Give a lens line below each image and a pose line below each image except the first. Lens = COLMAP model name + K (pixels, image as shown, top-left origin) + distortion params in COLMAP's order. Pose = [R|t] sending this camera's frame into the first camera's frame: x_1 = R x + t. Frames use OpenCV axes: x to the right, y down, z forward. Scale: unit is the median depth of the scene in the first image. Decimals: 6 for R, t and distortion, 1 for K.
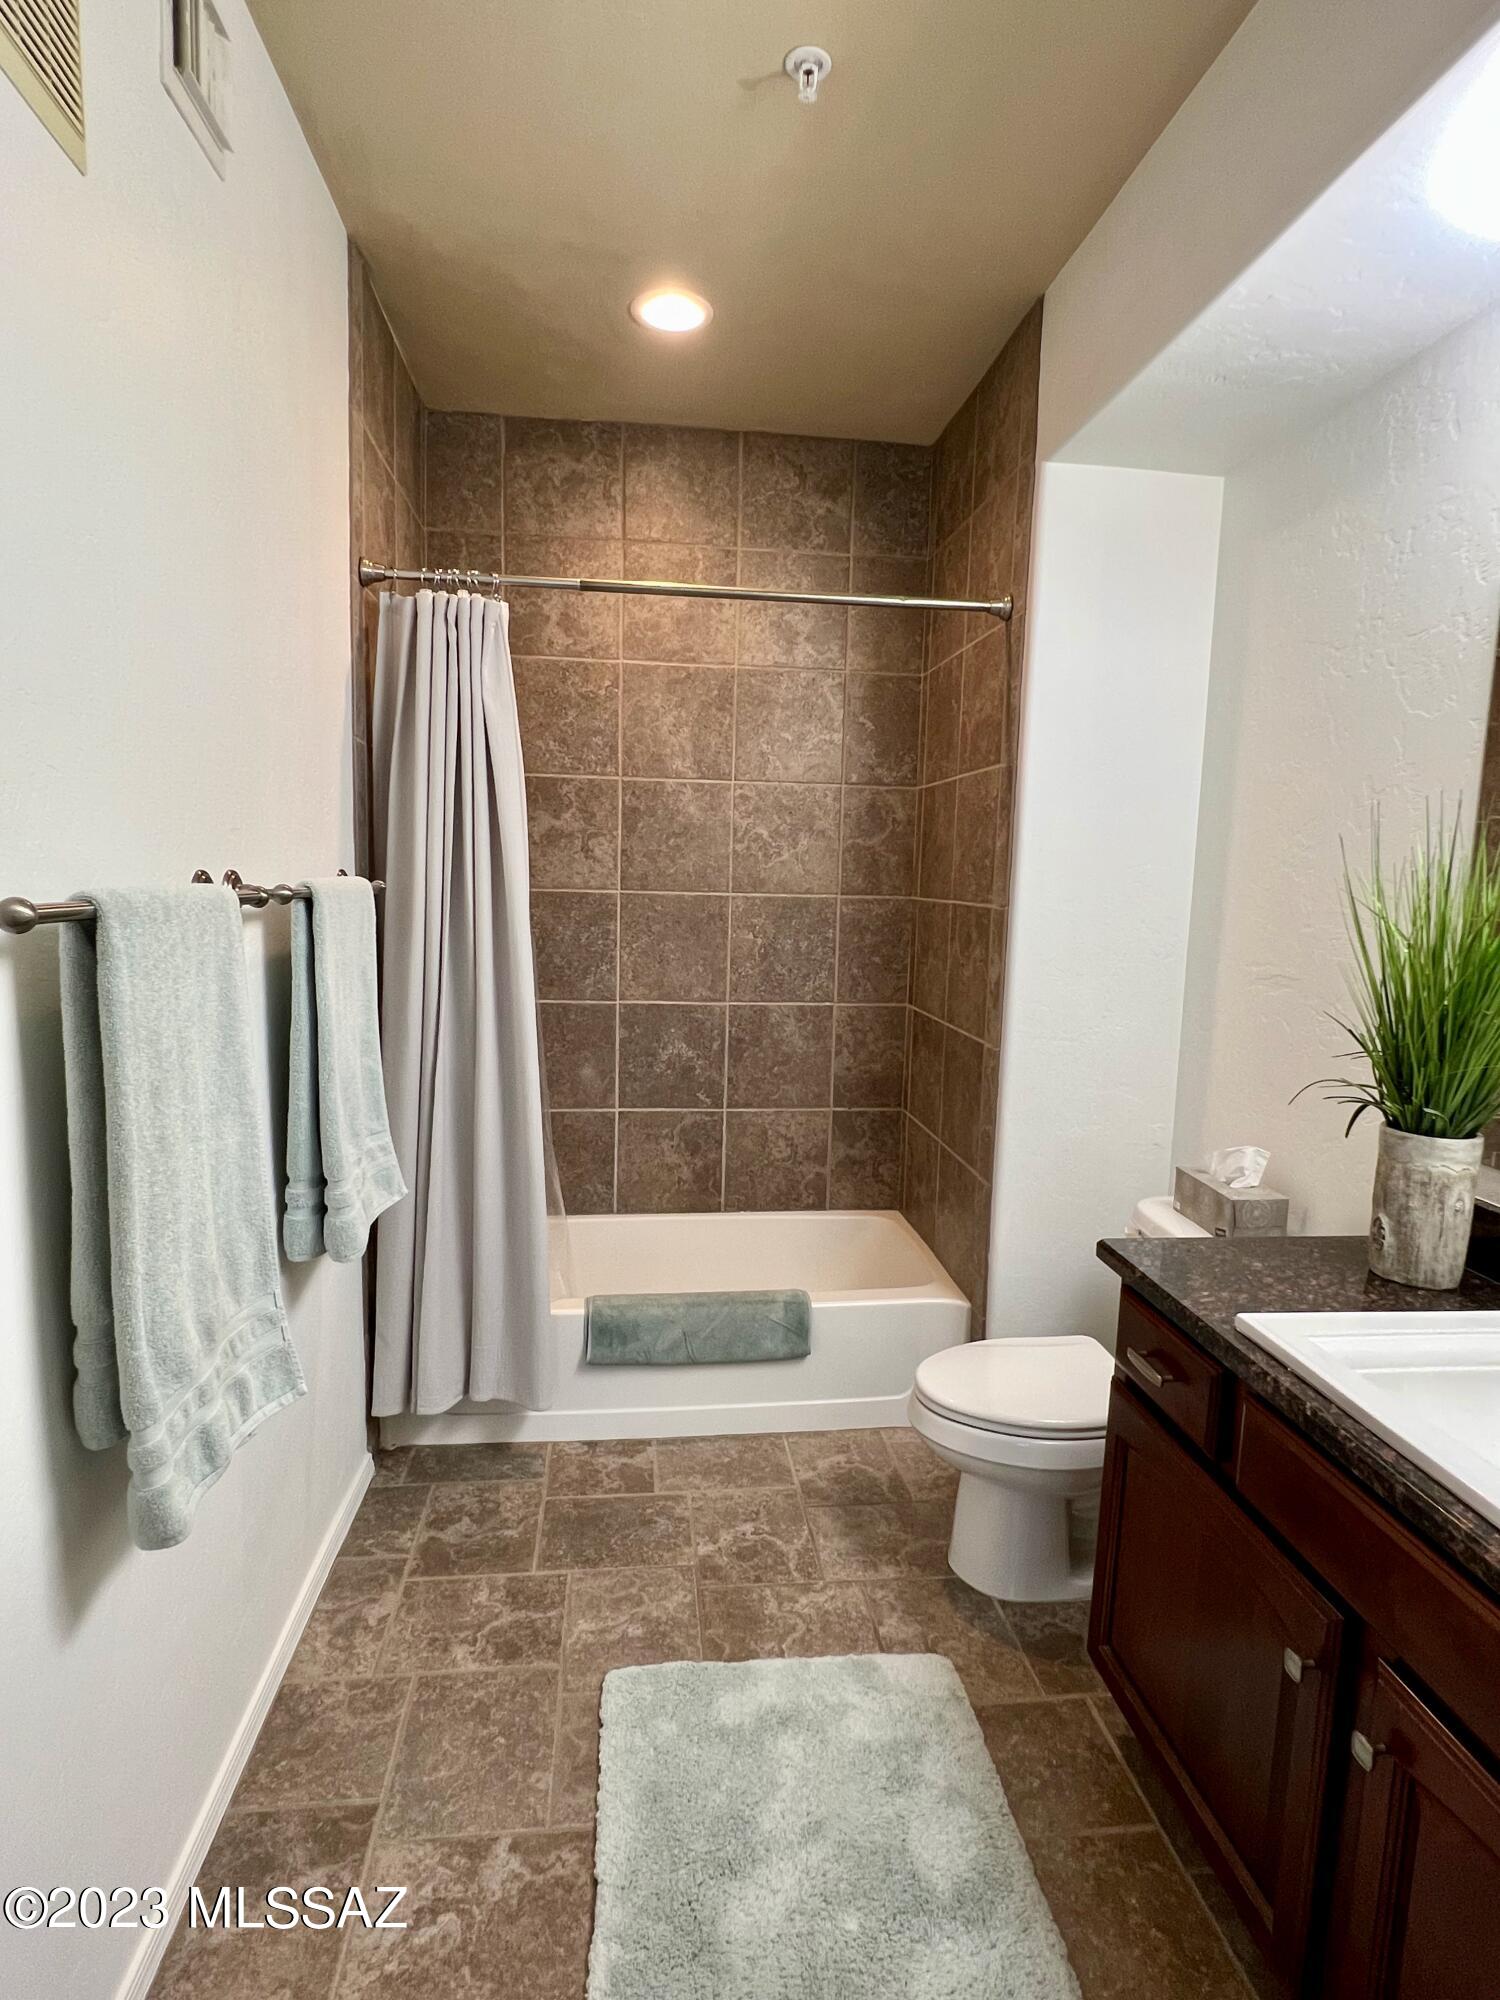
lens RADIAL K [[1054.4, 0, 750.9], [0, 1054.4, 997.9], [0, 0, 1]] dist [-0.003940, 0.002307]
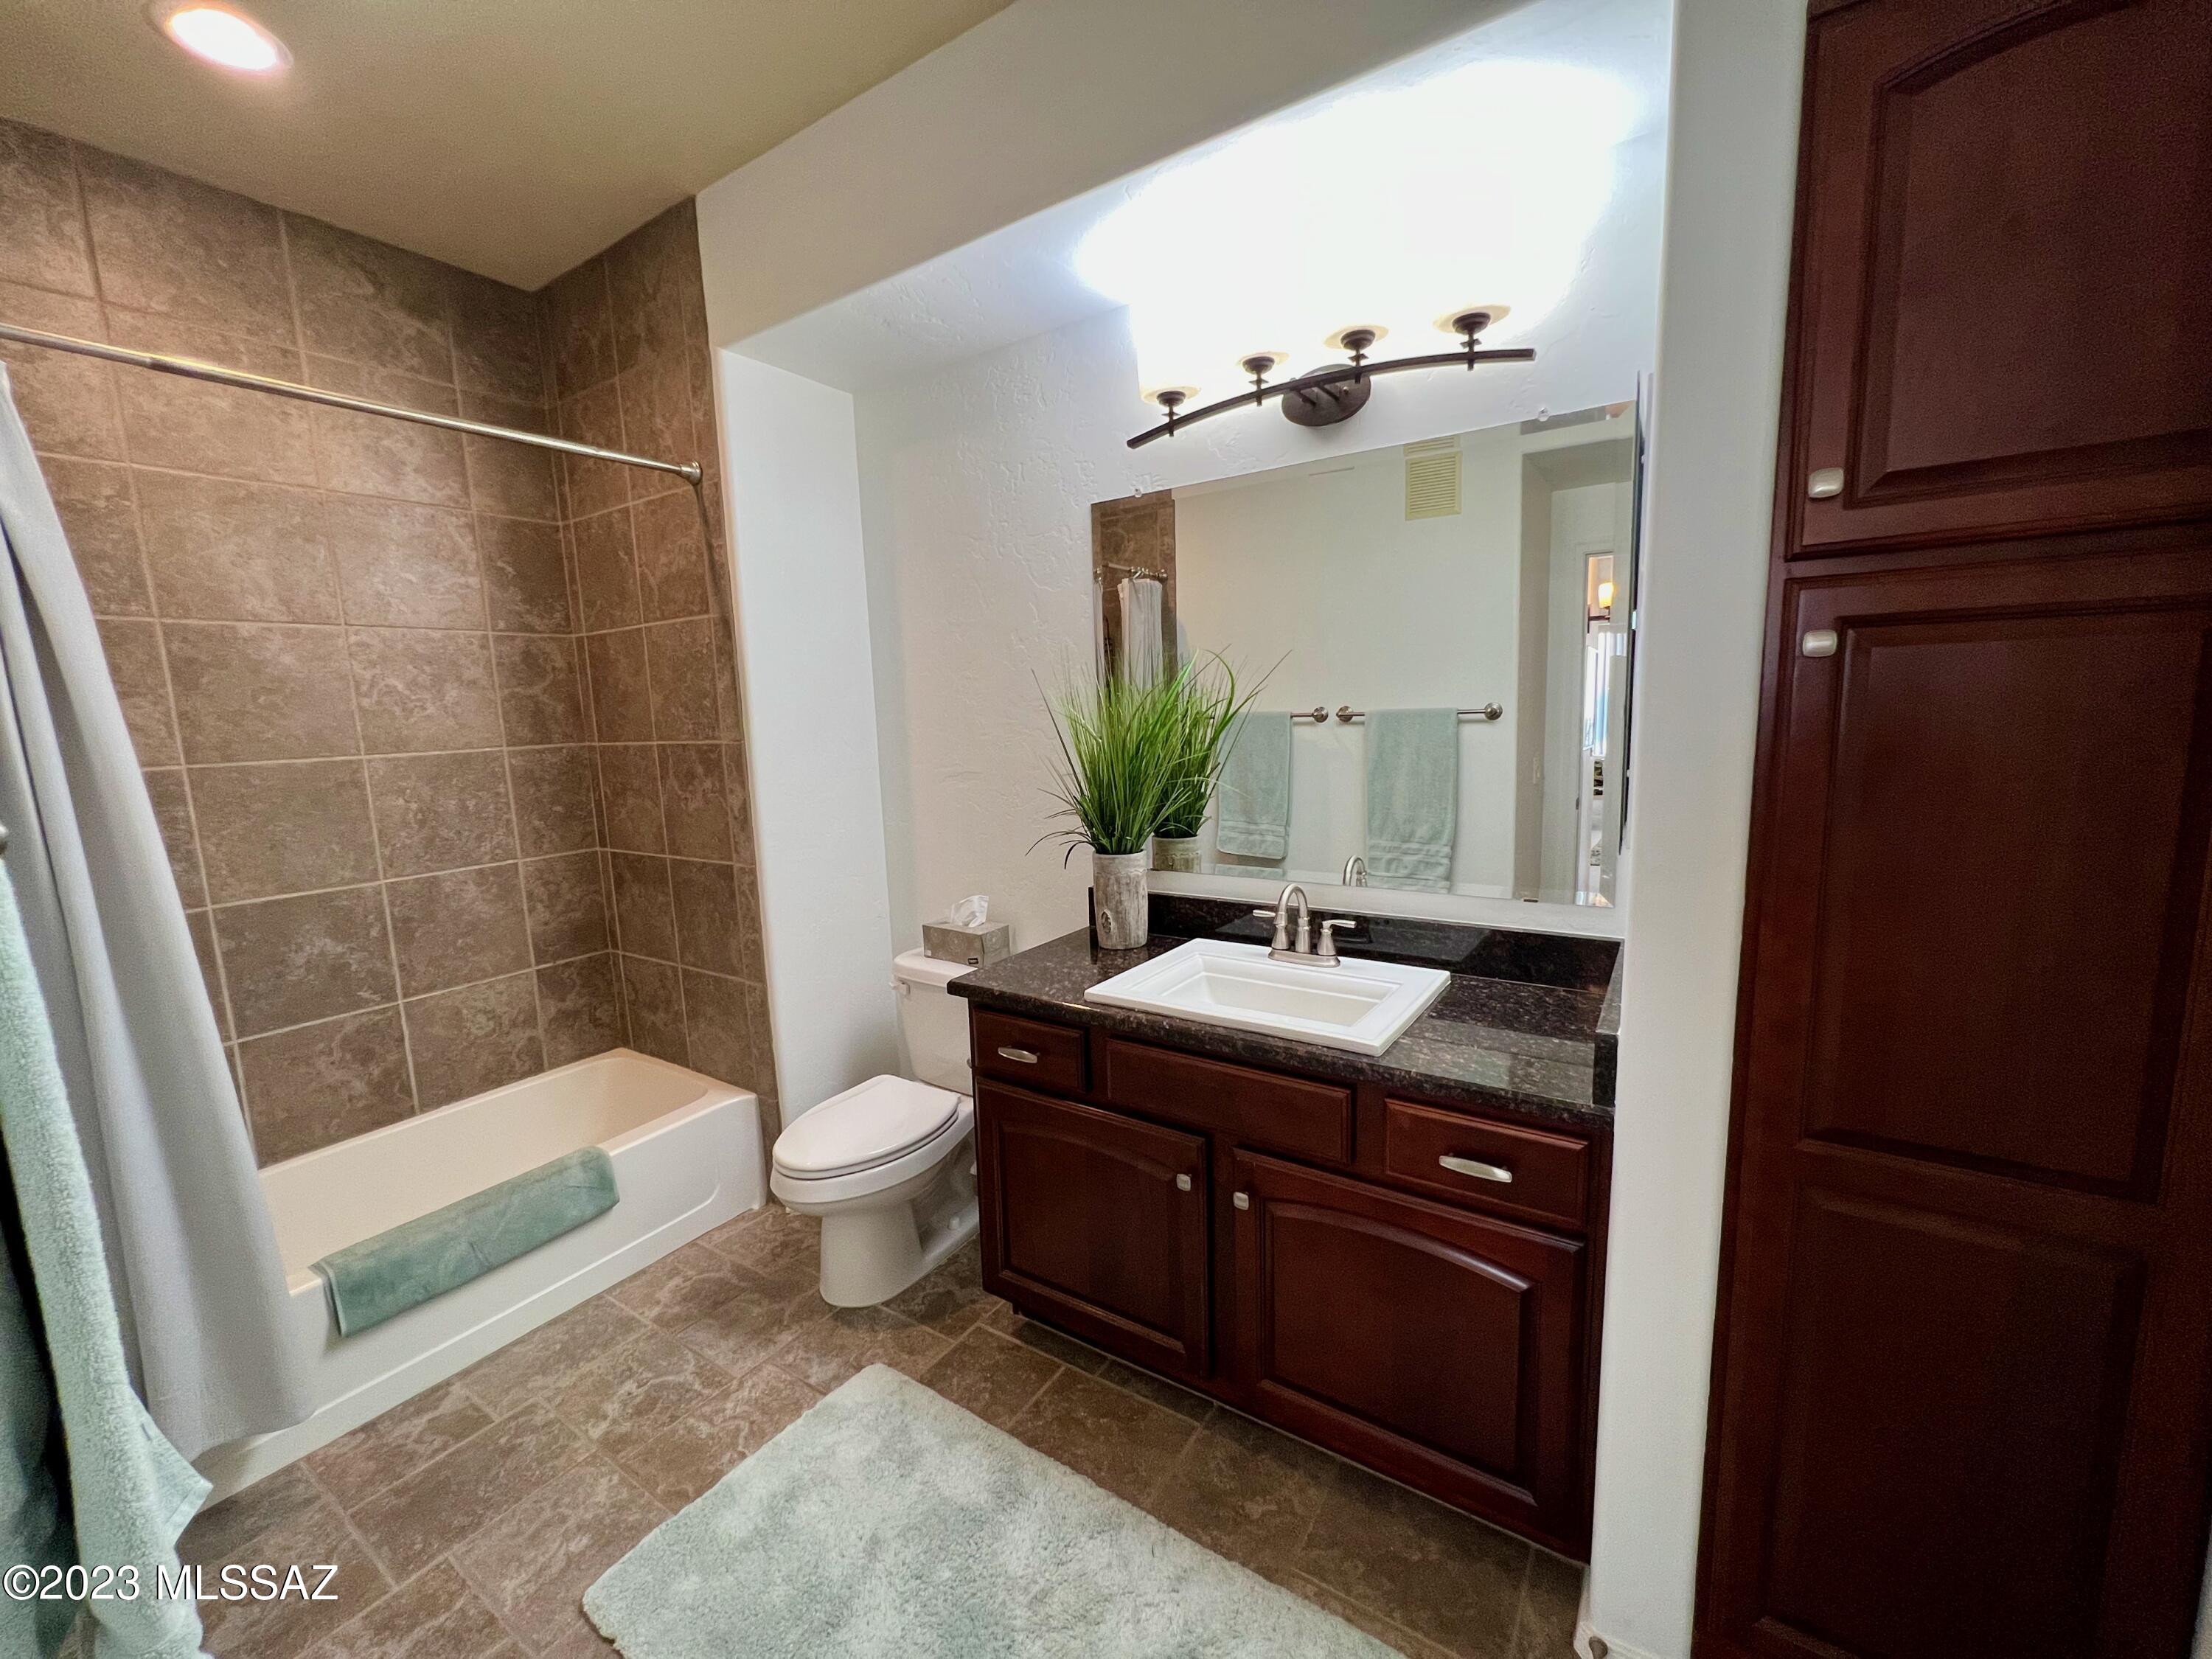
lens RADIAL K [[891.8, 0, 1111.4], [0, 891.8, 829.1], [0, 0, 1]] dist [-0.000011, 0.000740]
pose [[0.642212, -0.154973, 0.750698, -0.225122], [0.145449, 0.986194, 0.079160, -0.010164], [-0.752601, 0.058351, 0.655886, 0.071416]]
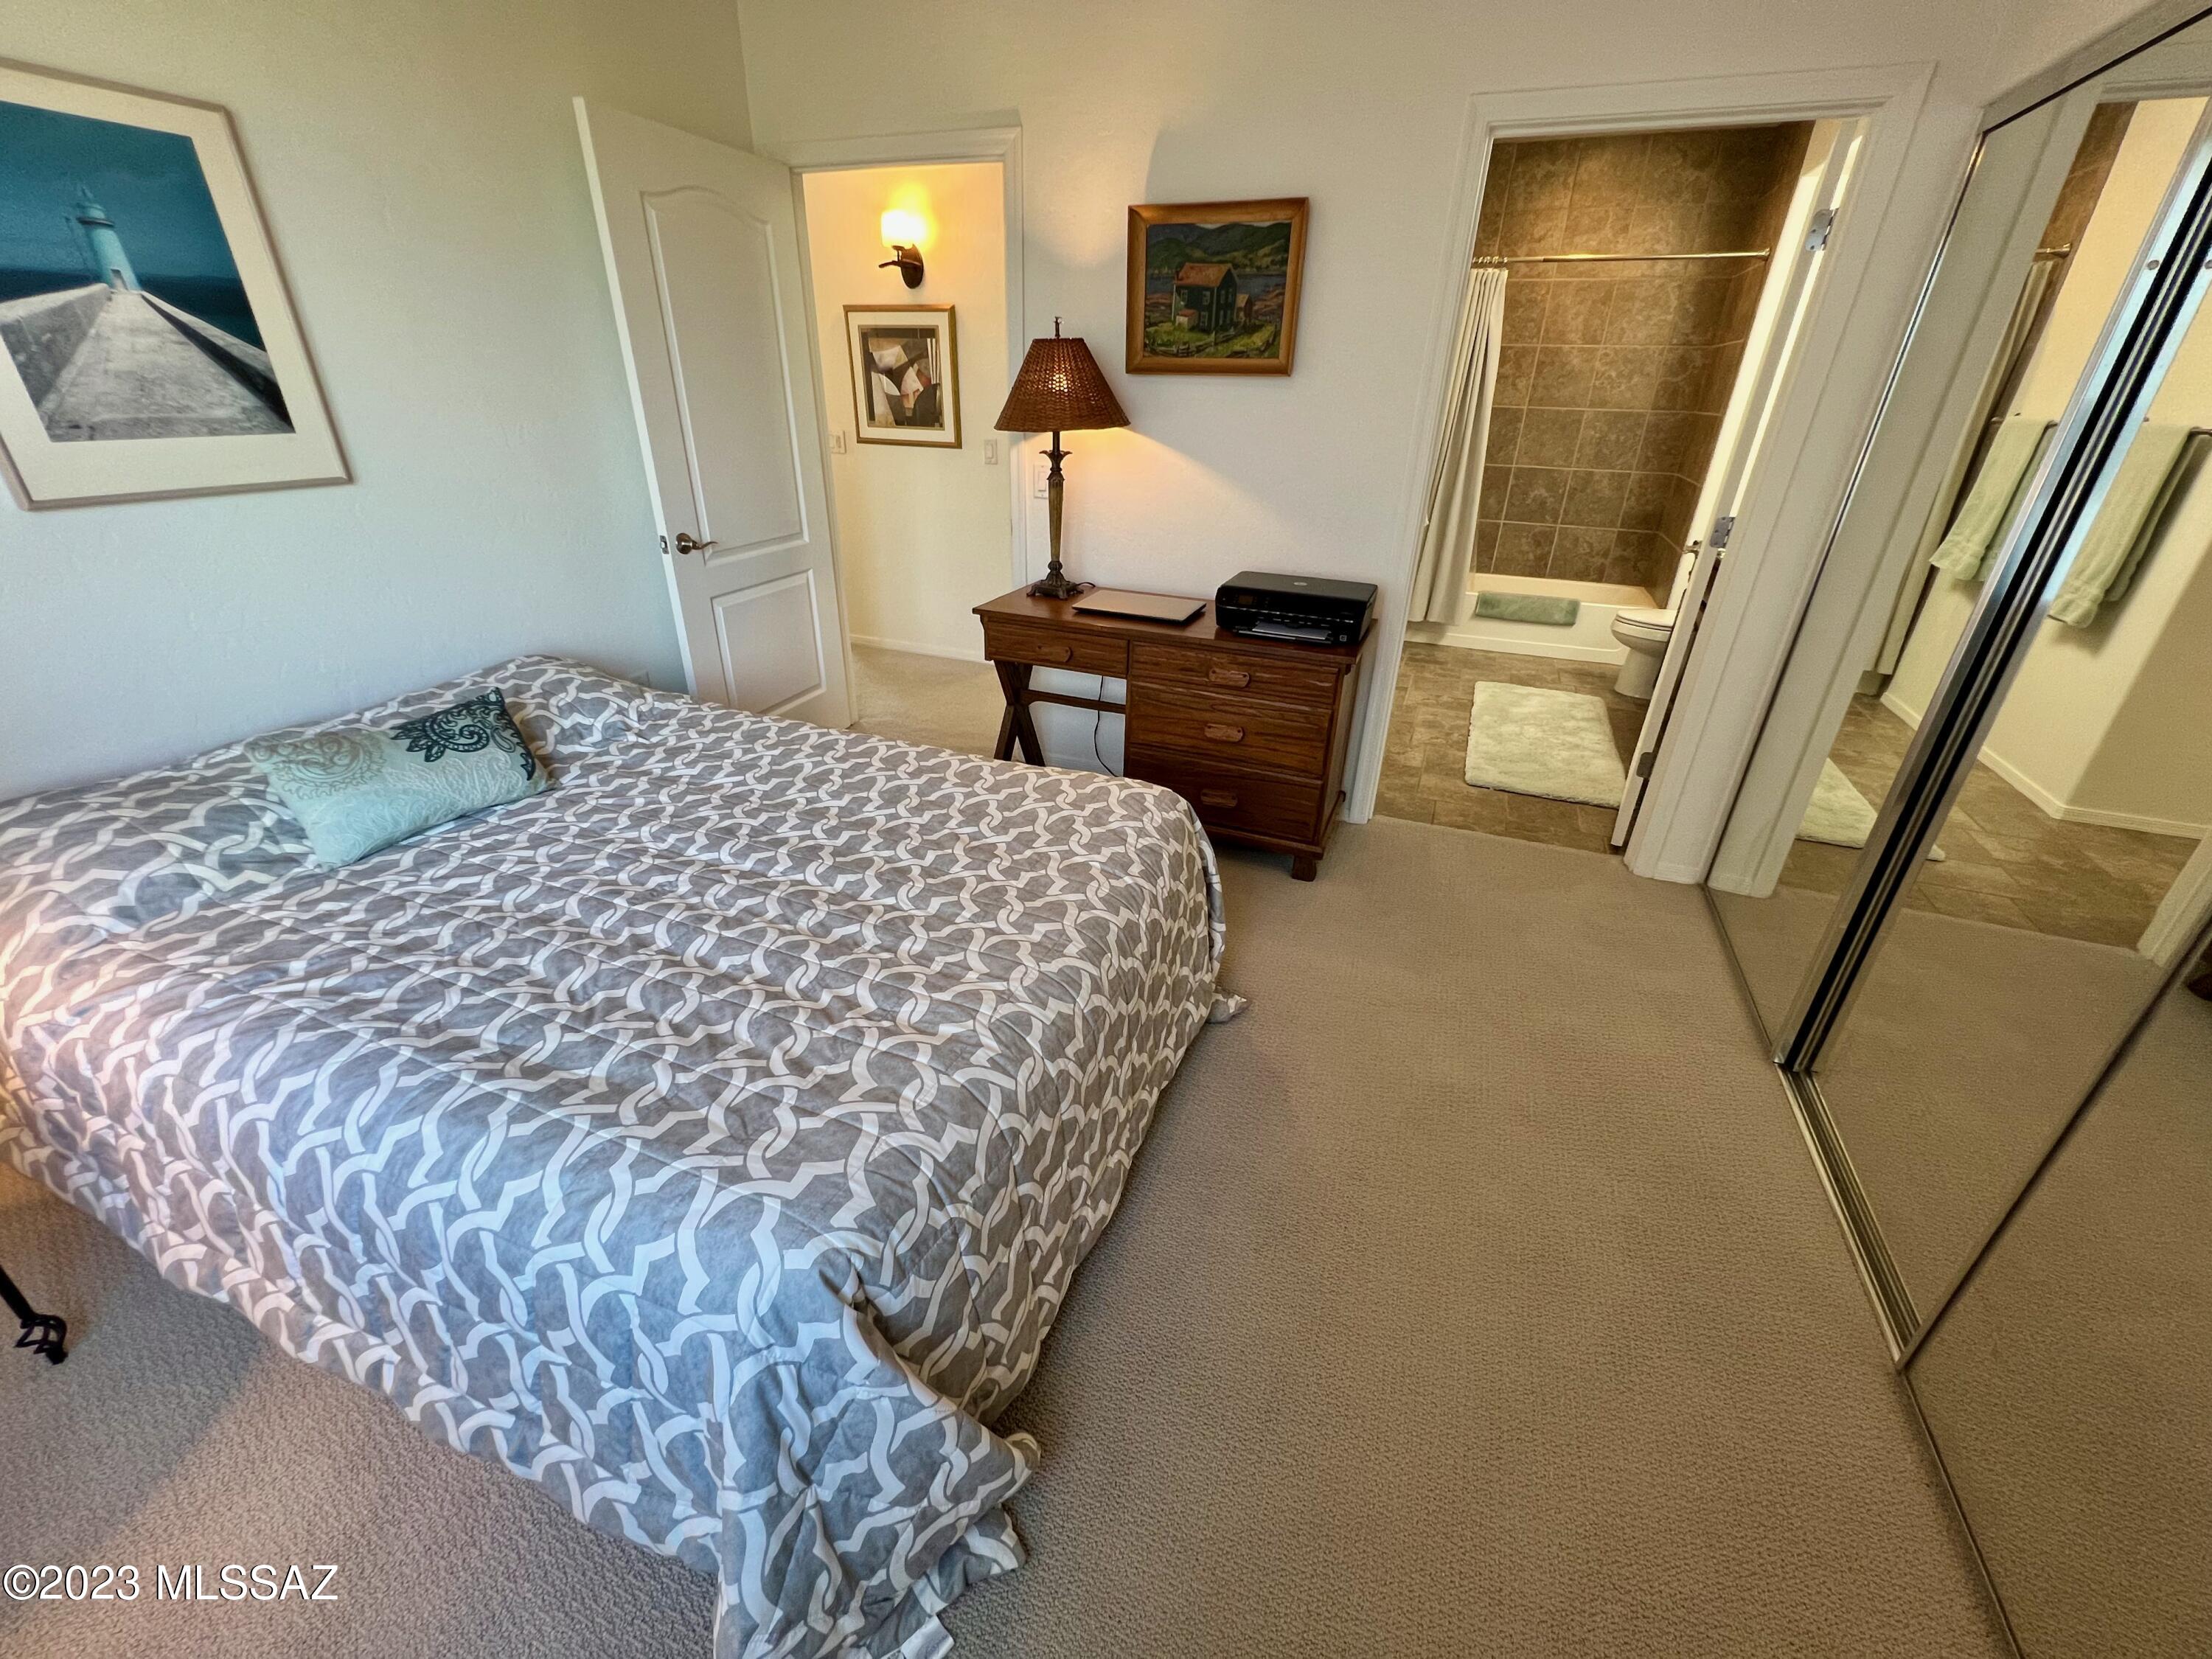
lens RADIAL K [[891.8, 0, 1109.9], [0, 891.8, 825.8], [0, 0, 1]] dist [-0.000011, 0.000740]
pose [[0.882548, 0.206906, -0.422255, 0.072619], [-0.058833, 0.939520, 0.337402, 0.151584], [0.466528, -0.272931, 0.841344, -1.267873]]
